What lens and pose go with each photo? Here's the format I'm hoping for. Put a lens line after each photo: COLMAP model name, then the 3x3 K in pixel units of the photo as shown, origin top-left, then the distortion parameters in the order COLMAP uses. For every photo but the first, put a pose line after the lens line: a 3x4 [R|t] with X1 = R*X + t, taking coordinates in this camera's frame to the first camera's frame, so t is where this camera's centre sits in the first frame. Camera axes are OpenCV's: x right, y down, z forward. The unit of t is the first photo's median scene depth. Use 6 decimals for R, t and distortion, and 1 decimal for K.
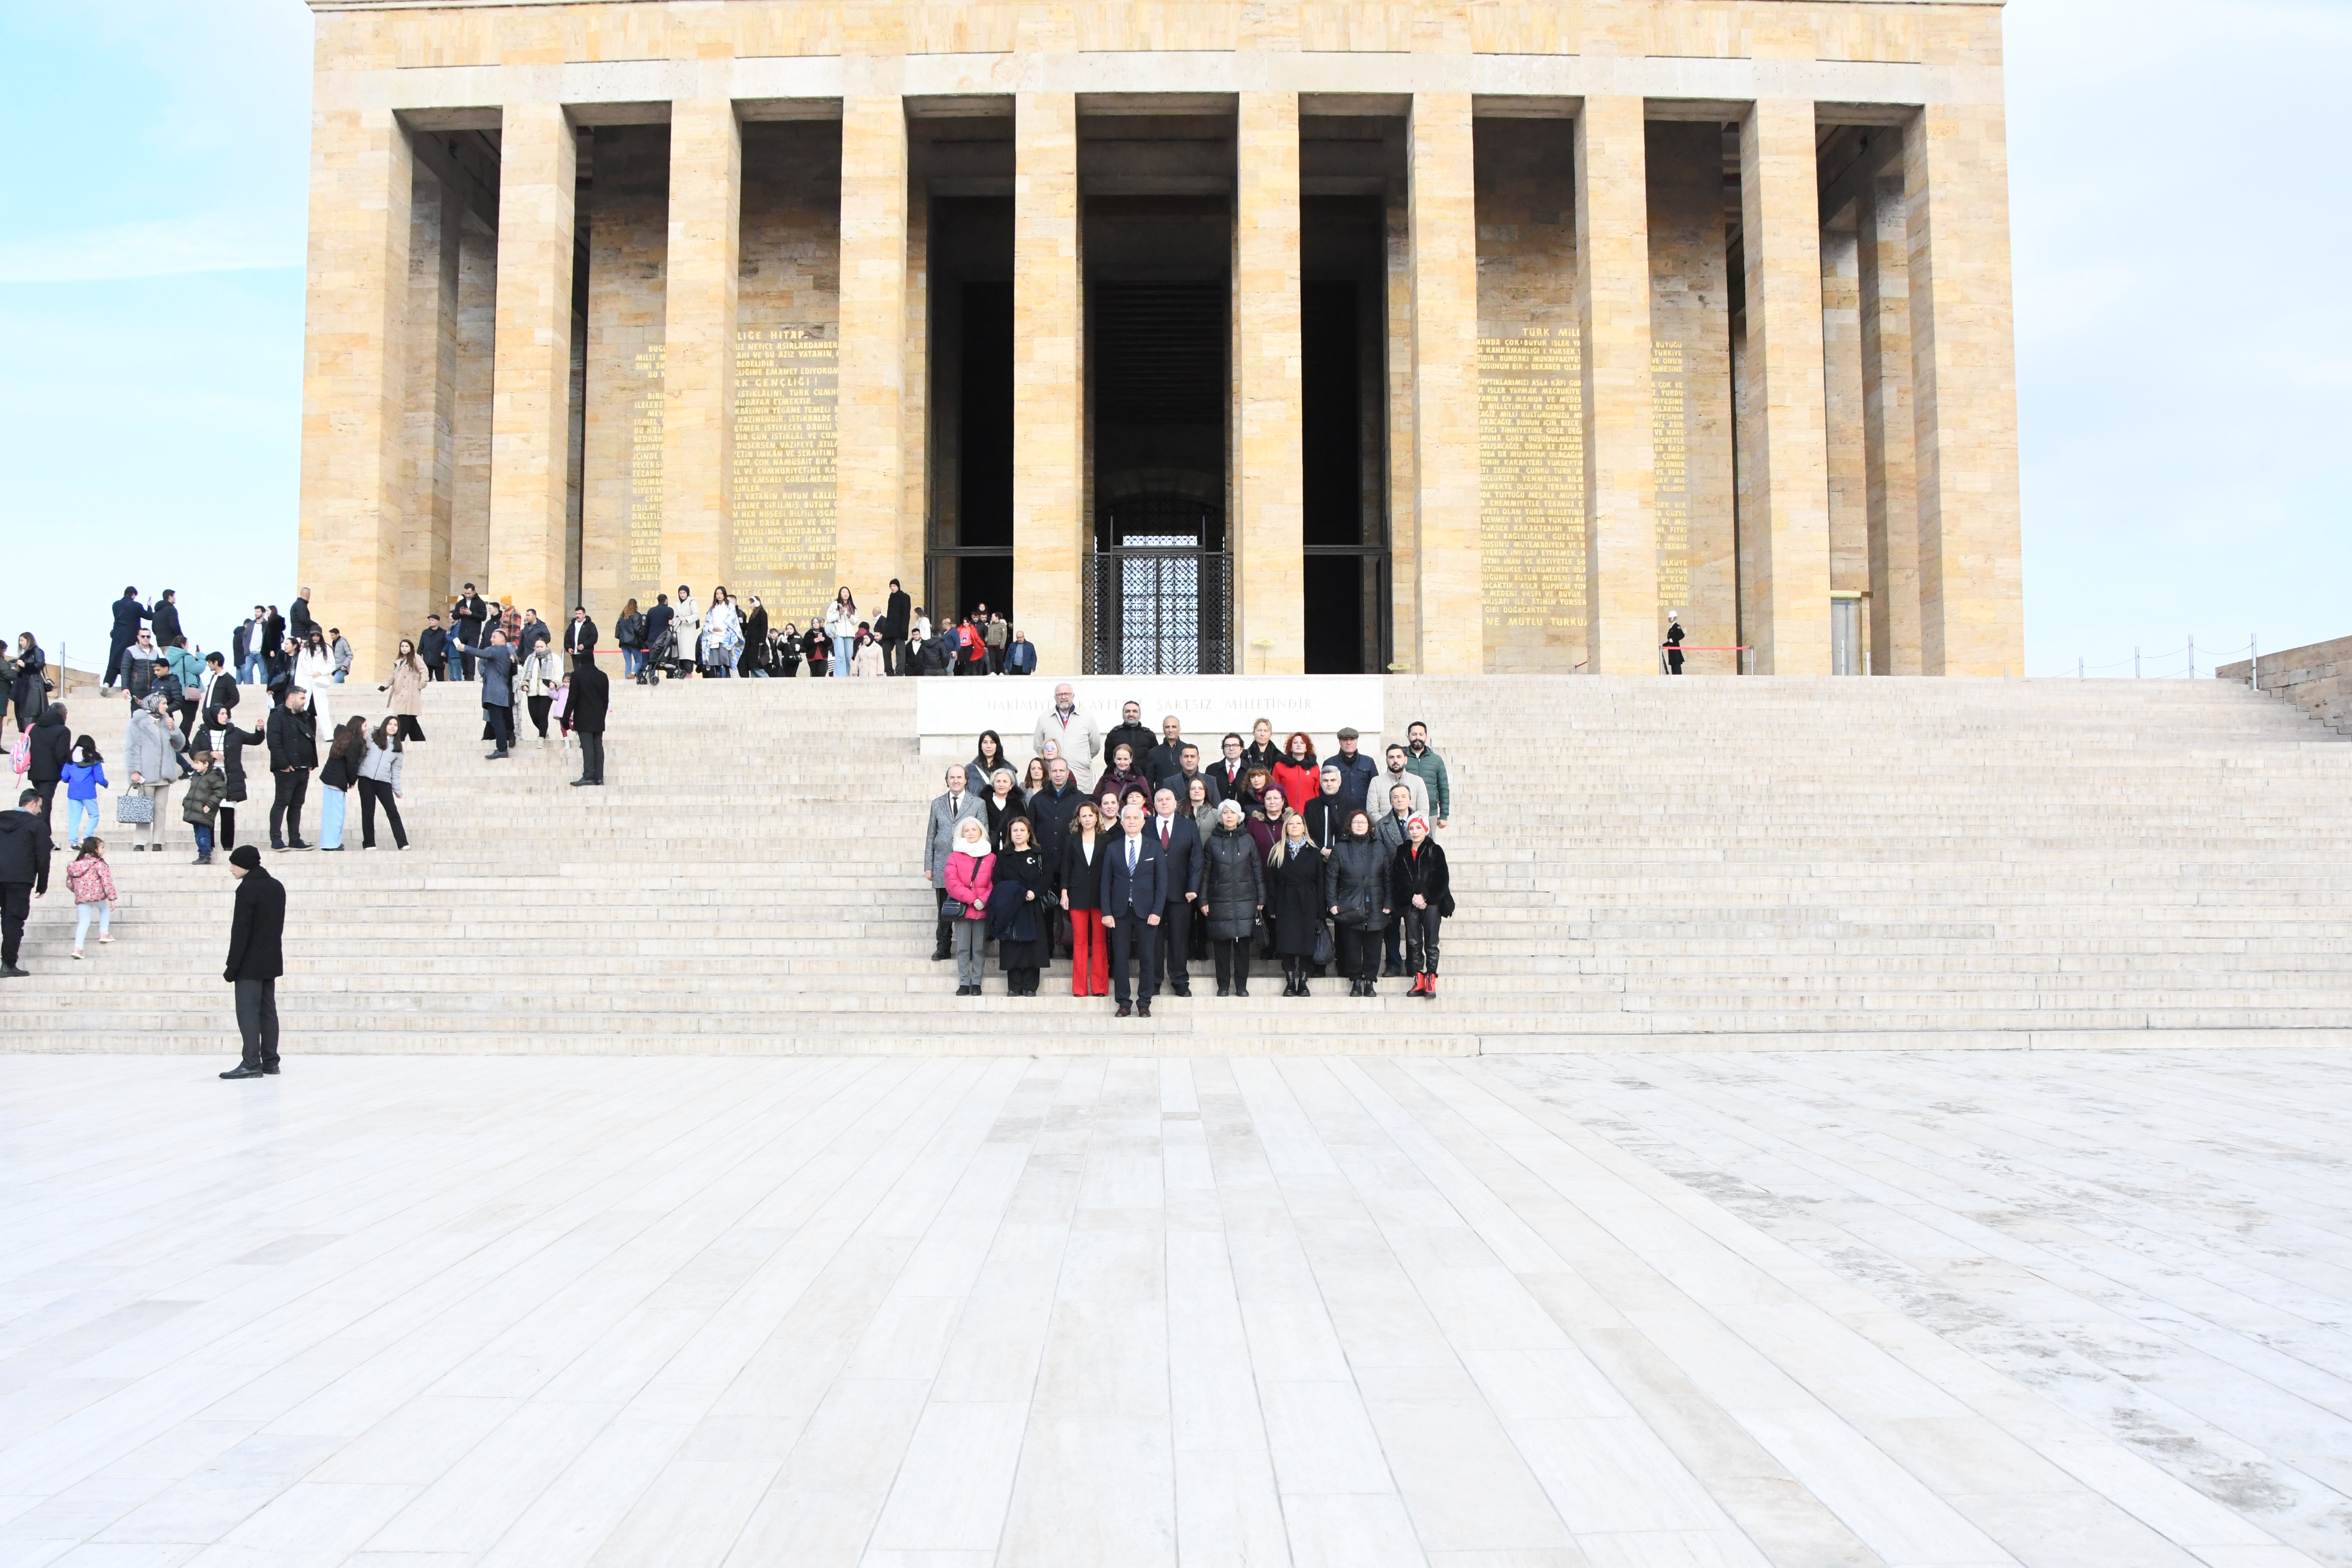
lens RADIAL K [[1866.0, 0, 1195.2], [0, 1866.0, 829.8], [0, 0, 1]] dist [-0.131789, 0.099724]
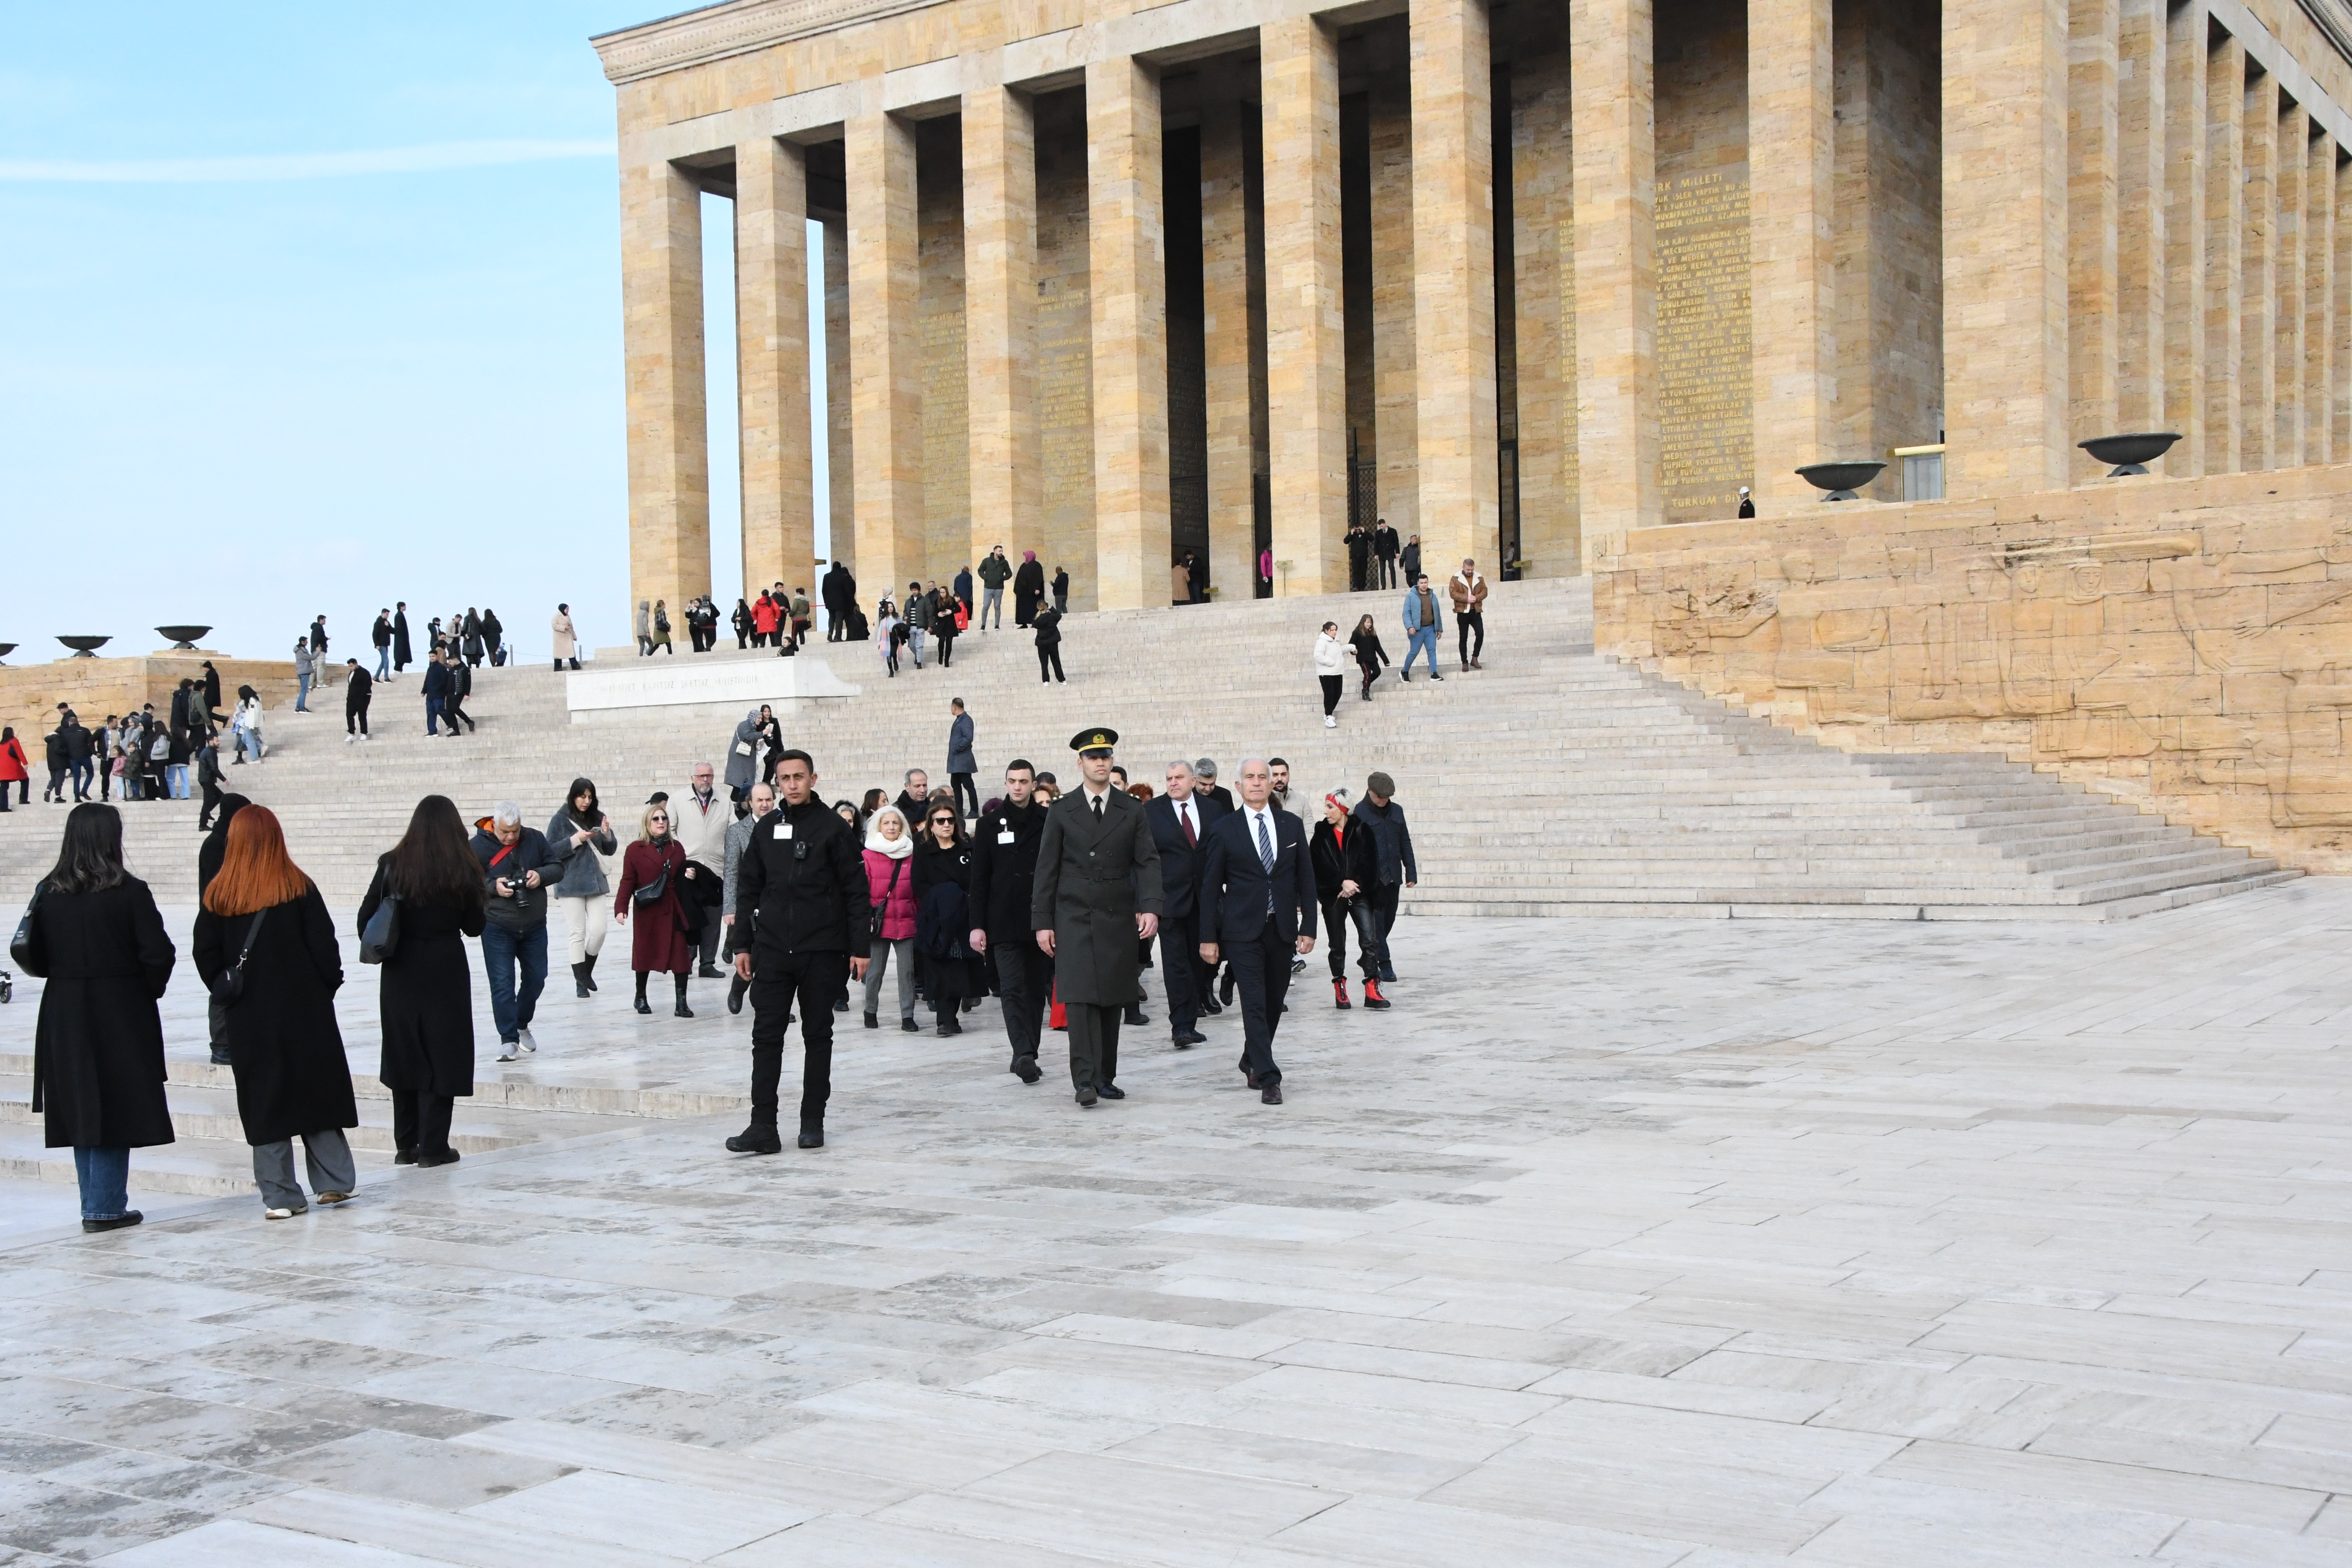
lens RADIAL K [[2506.9, 0, 1177.1], [0, 2506.9, 789.1], [0, 0, 1]] dist [0.111047, 0.000000]
pose [[0.825569, -0.016711, -0.564054, 0.786560], [0.036389, 0.999058, 0.023661, -0.008038], [0.563127, -0.040059, 0.825399, -0.223866]]
